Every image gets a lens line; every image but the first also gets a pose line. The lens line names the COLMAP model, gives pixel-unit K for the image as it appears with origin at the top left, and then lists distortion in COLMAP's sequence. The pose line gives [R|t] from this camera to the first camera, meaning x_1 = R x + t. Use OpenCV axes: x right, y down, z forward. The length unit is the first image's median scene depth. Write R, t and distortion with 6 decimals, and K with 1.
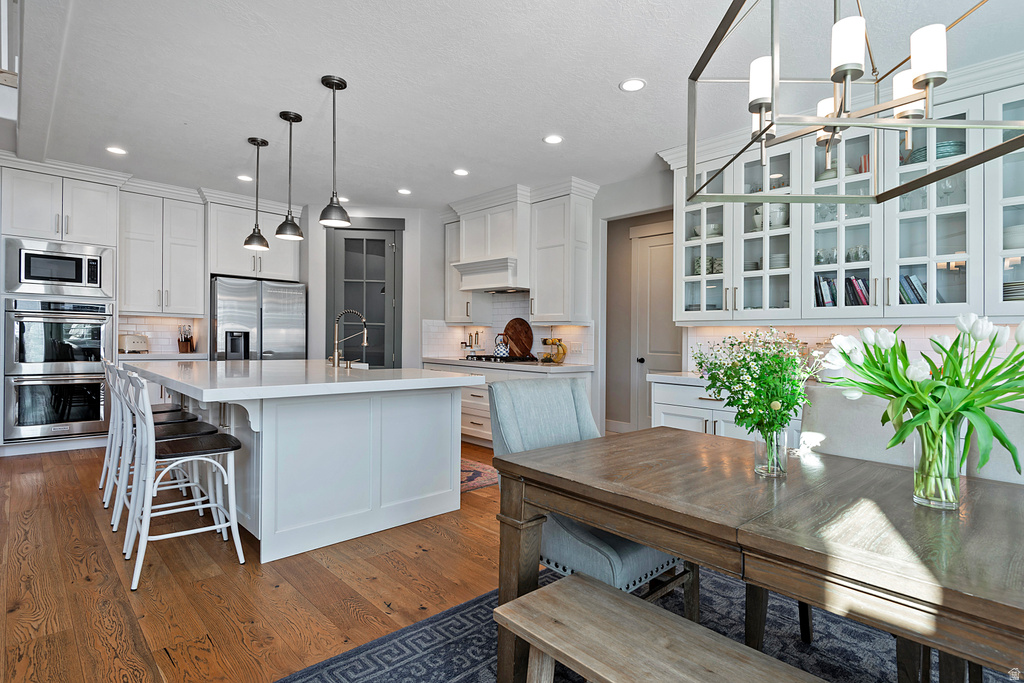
lens RADIAL K [[507.2, 0, 535.7], [0, 507.2, 346.3], [0, 0, 1]] dist [-0.010124, -0.002457]
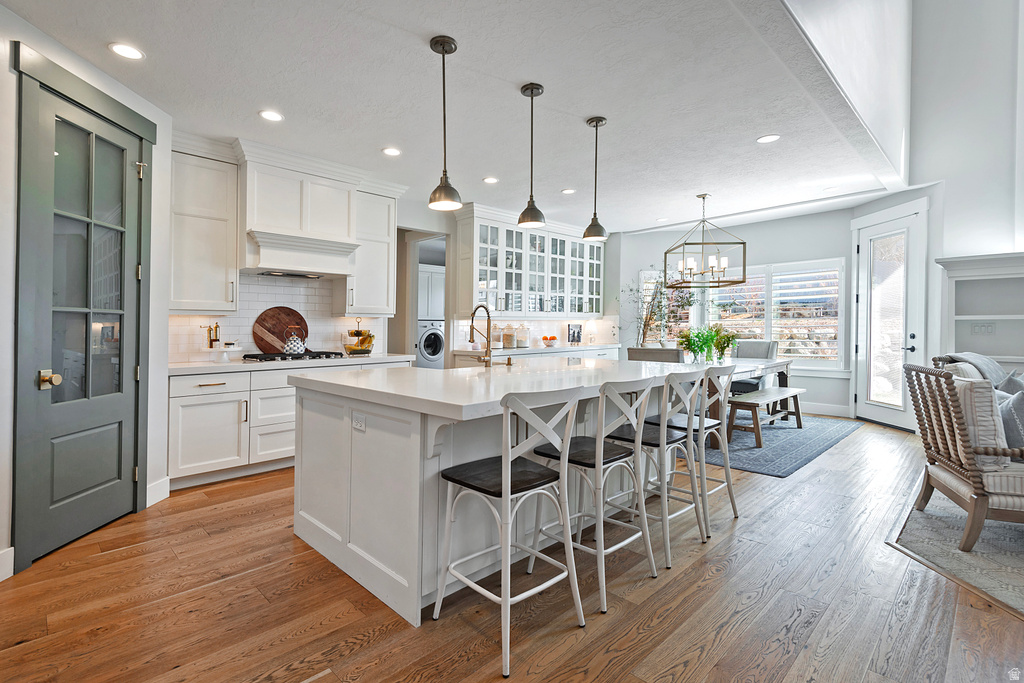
lens RADIAL K [[479.7, 0, 513.3], [0, 479.7, 326.2], [0, 0, 1]] dist [0.012804, -0.007731]
pose [[0.031784, -0.017084, 0.999349, -1.277554], [0.017270, 0.999714, 0.016541, -0.046466], [-0.999346, 0.016733, 0.032070, 0.937971]]
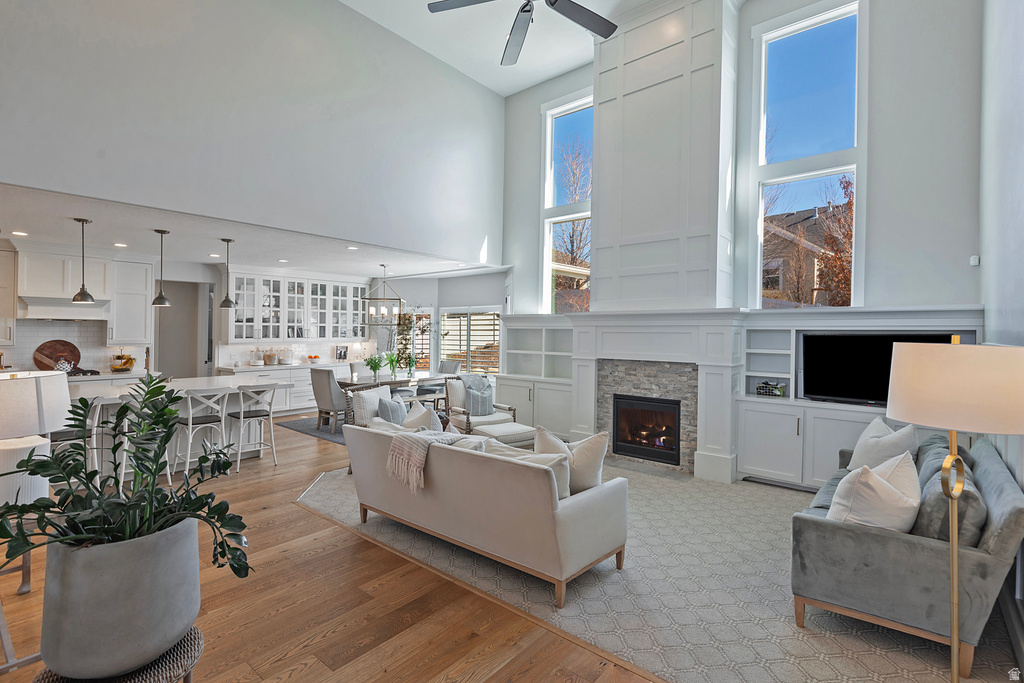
lens RADIAL K [[479.7, 0, 496.6], [0, 479.7, 338.1], [0, 0, 1]] dist [0.012804, -0.007731]
pose [[-0.056767, -0.033578, 0.997823, -1.987661], [0.004404, 0.999416, 0.033882, -0.149840], [-0.998378, 0.006317, -0.056586, 0.002348]]
